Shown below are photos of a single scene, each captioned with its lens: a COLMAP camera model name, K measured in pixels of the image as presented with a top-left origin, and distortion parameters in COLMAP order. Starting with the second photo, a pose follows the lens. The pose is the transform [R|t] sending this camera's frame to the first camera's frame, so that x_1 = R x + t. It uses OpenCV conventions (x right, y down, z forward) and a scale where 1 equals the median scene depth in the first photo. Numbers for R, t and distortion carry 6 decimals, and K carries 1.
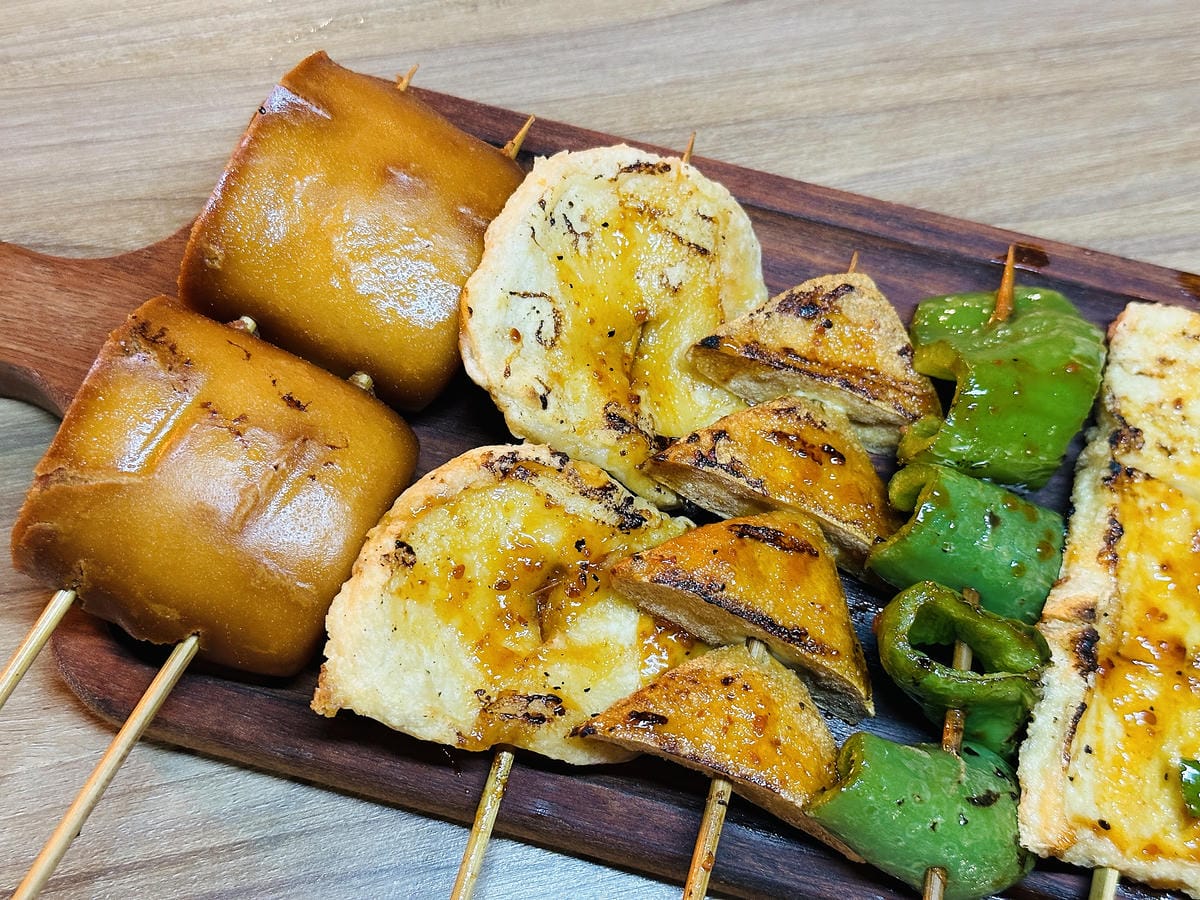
lens RADIAL K [[1751.5, 0, 600.0], [0, 1751.5, 450.0], [0, 0, 1]] dist [0.184508, -0.503174]
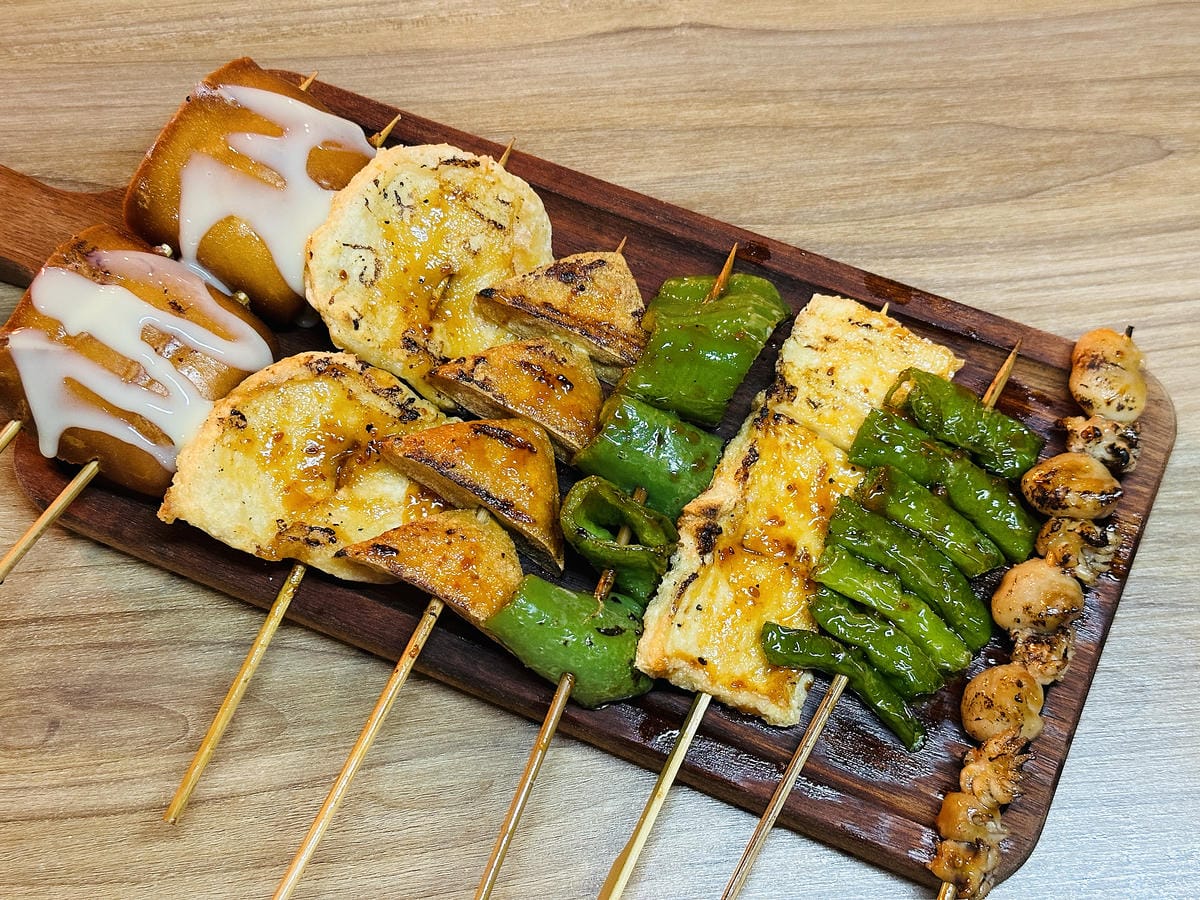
lens RADIAL K [[1751.5, 0, 600.0], [0, 1751.5, 450.0], [0, 0, 1]] dist [0.184508, -0.503174]
pose [[0.985052, 0.102720, -0.138280, 0.357951], [-0.098374, 0.994427, 0.037919, 0.000108], [0.141405, -0.023749, 0.989667, -0.360370]]
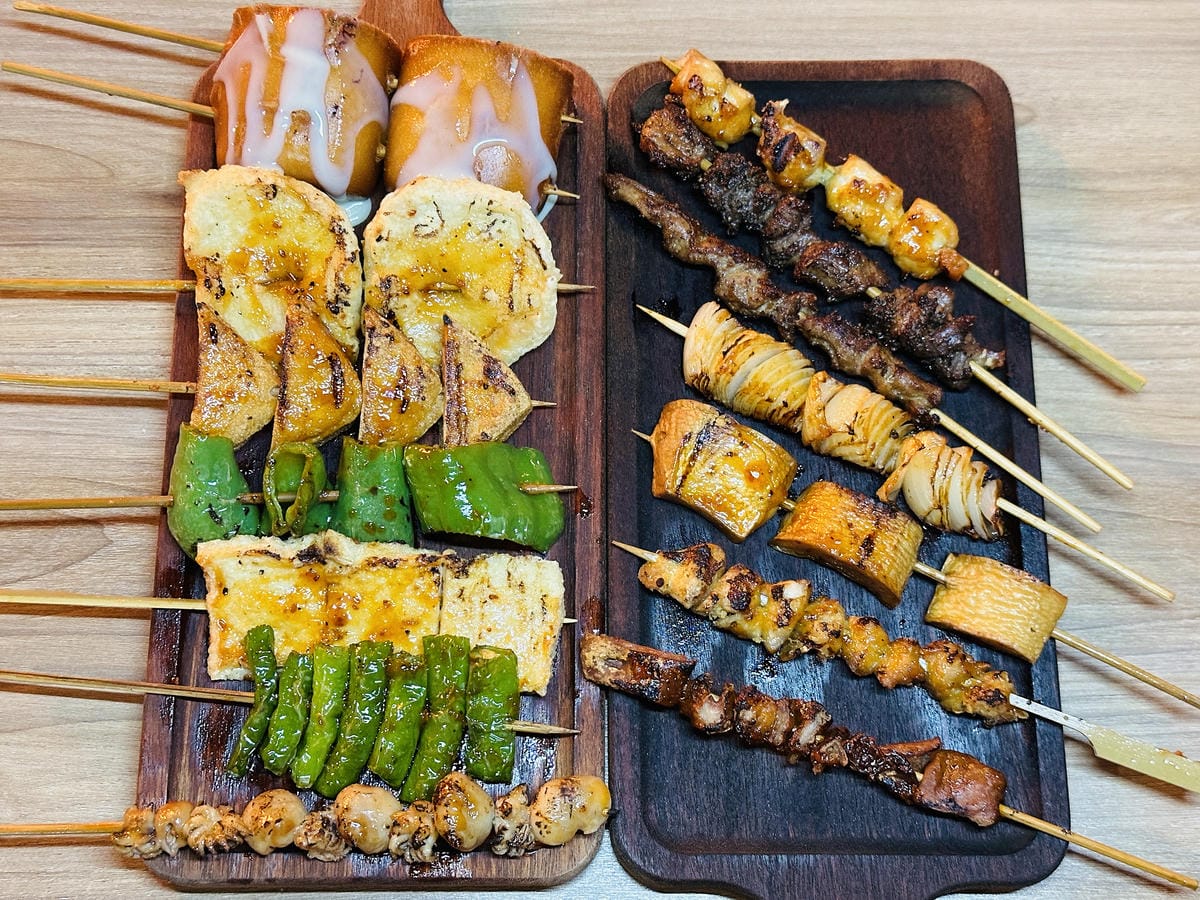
lens RADIAL K [[1751.5, 0, 600.0], [0, 1751.5, 450.0], [0, 0, 1]] dist [0.184508, -0.503174]
pose [[0.254010, 0.915325, -0.312504, 0.763552], [-0.891767, 0.346734, 0.290736, -0.658318], [0.374474, 0.204831, 0.904330, -0.476918]]
